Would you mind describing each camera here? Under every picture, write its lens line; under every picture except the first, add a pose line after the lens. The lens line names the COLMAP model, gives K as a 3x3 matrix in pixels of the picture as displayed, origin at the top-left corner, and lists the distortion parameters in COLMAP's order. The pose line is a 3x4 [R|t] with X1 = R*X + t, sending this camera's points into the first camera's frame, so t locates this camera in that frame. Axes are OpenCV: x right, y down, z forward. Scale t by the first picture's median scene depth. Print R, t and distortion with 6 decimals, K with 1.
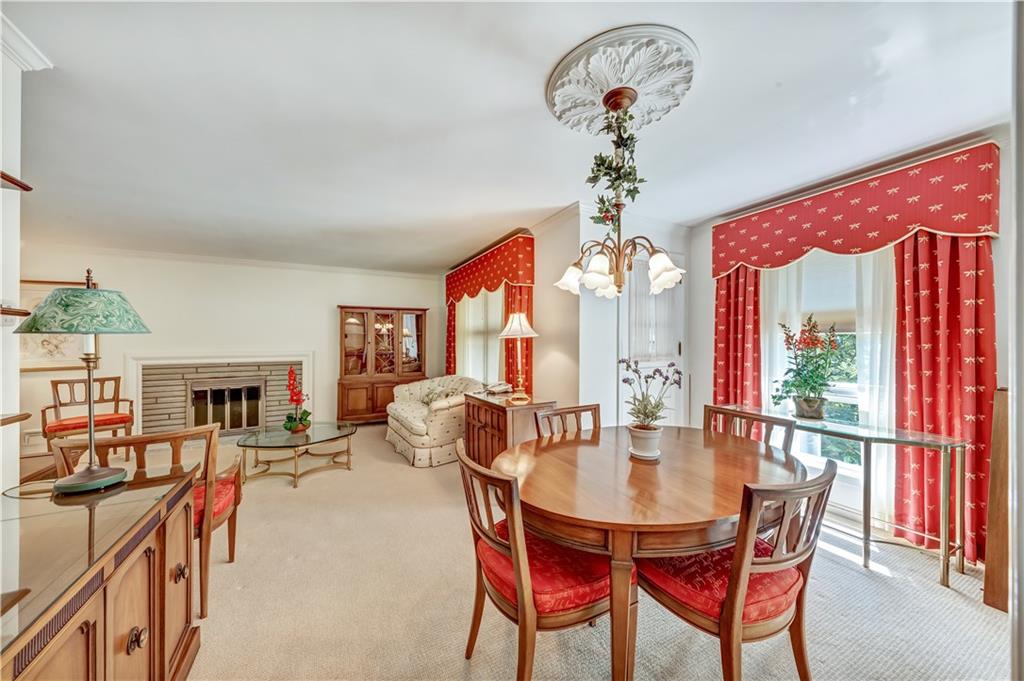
lens RADIAL K [[365.7, 0, 510.2], [0, 365.7, 339.1], [0, 0, 1]] dist [-0.001413, -0.000109]
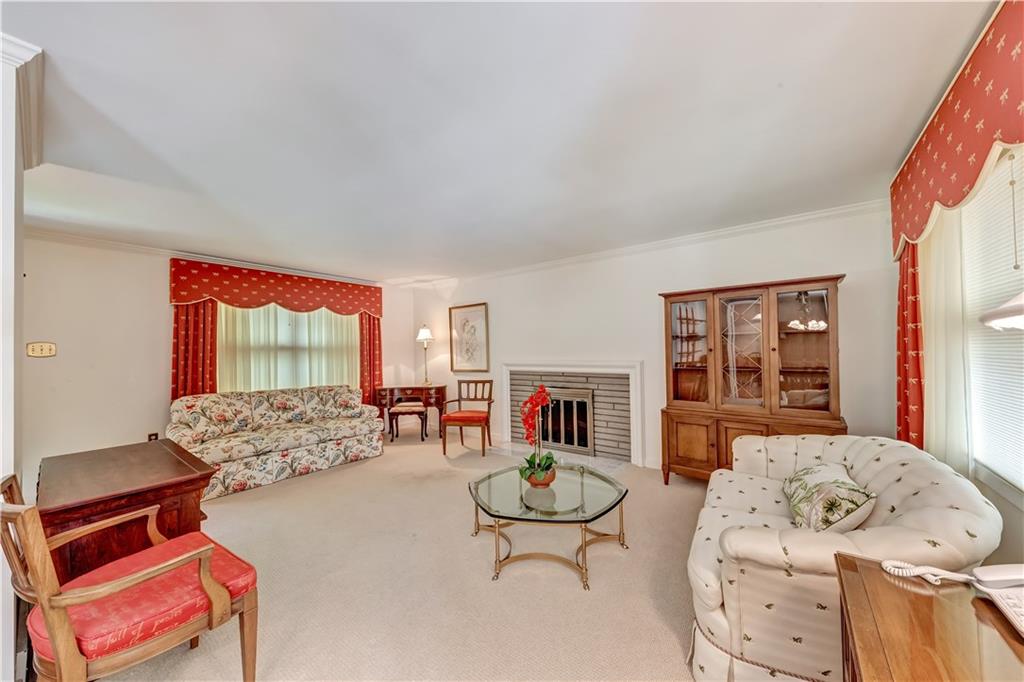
lens RADIAL K [[365.7, 0, 503.4], [0, 365.7, 343.0], [0, 0, 1]] dist [-0.001413, -0.000109]
pose [[0.427789, -0.020218, -0.903653, 0.006291], [0.019410, 0.999725, -0.013179, 0.000421], [0.903670, -0.011902, 0.428064, 0.467019]]
